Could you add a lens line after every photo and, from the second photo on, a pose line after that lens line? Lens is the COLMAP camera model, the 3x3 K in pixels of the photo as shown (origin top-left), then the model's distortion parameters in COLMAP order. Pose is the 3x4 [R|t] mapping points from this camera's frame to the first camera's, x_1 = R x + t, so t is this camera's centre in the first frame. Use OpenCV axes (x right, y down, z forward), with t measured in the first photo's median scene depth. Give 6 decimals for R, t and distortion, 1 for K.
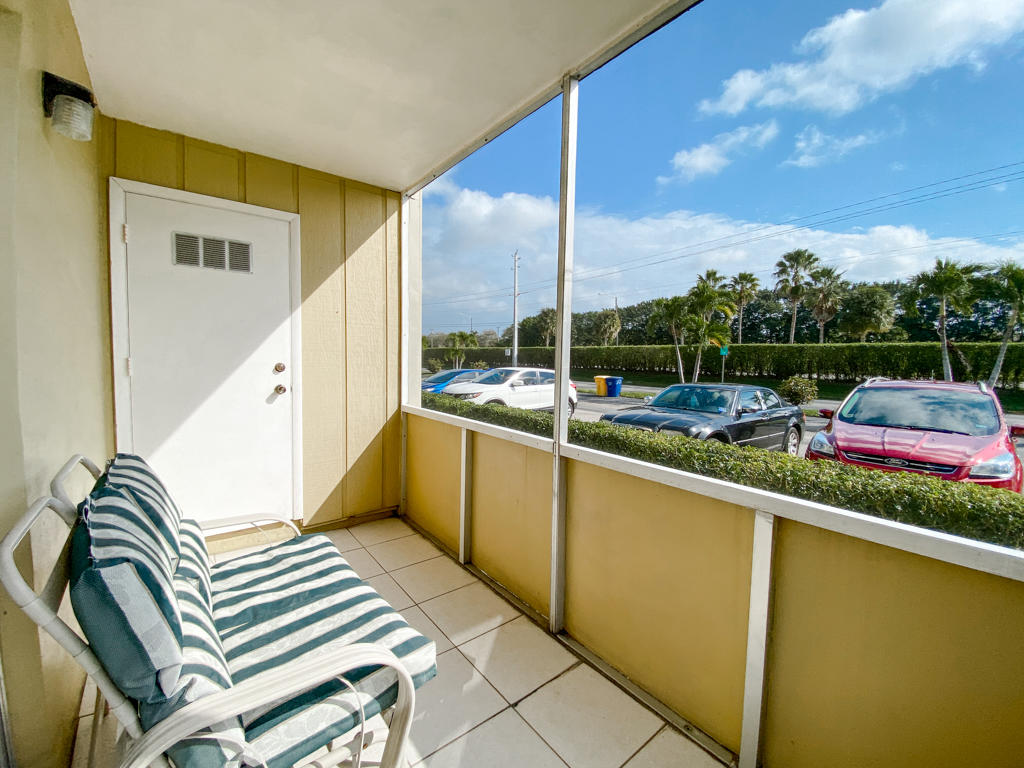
lens RADIAL K [[414.3, 0, 515.0], [0, 414.3, 382.1], [0, 0, 1]] dist [-0.018520, -0.005798]
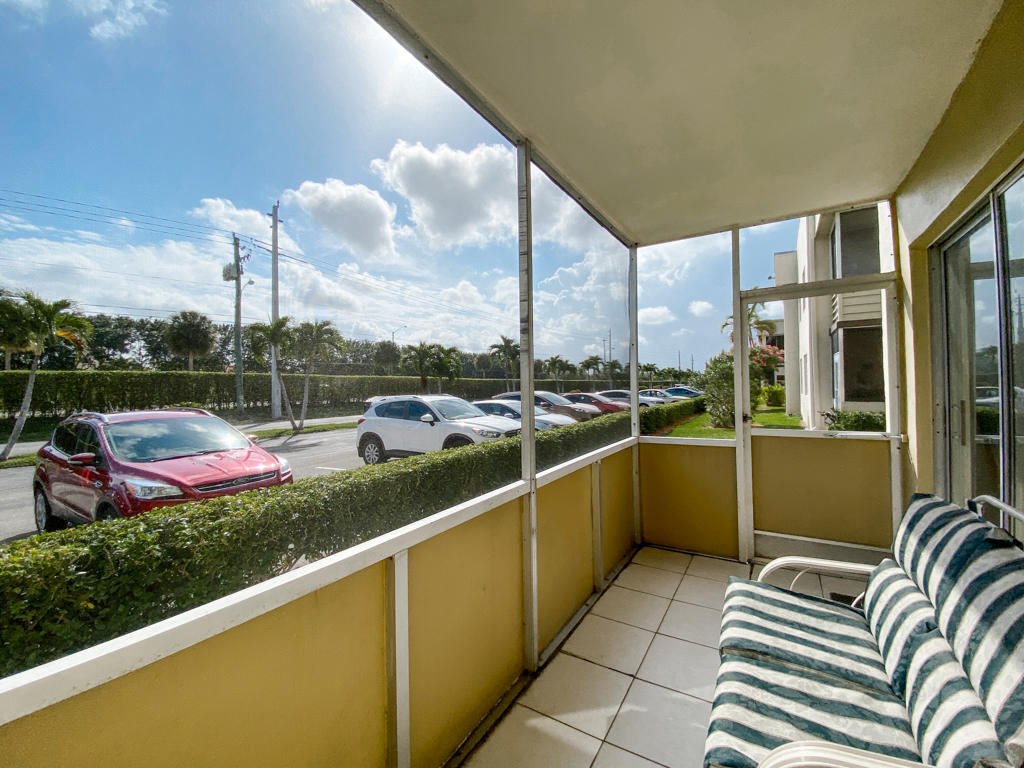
lens RADIAL K [[414.3, 0, 515.1], [0, 414.3, 381.7], [0, 0, 1]] dist [-0.018520, -0.005798]
pose [[-0.334916, -0.009068, 0.942204, -0.775815], [0.062667, 0.997525, 0.031876, -0.117545], [-0.940162, 0.069721, -0.333519, 1.259936]]
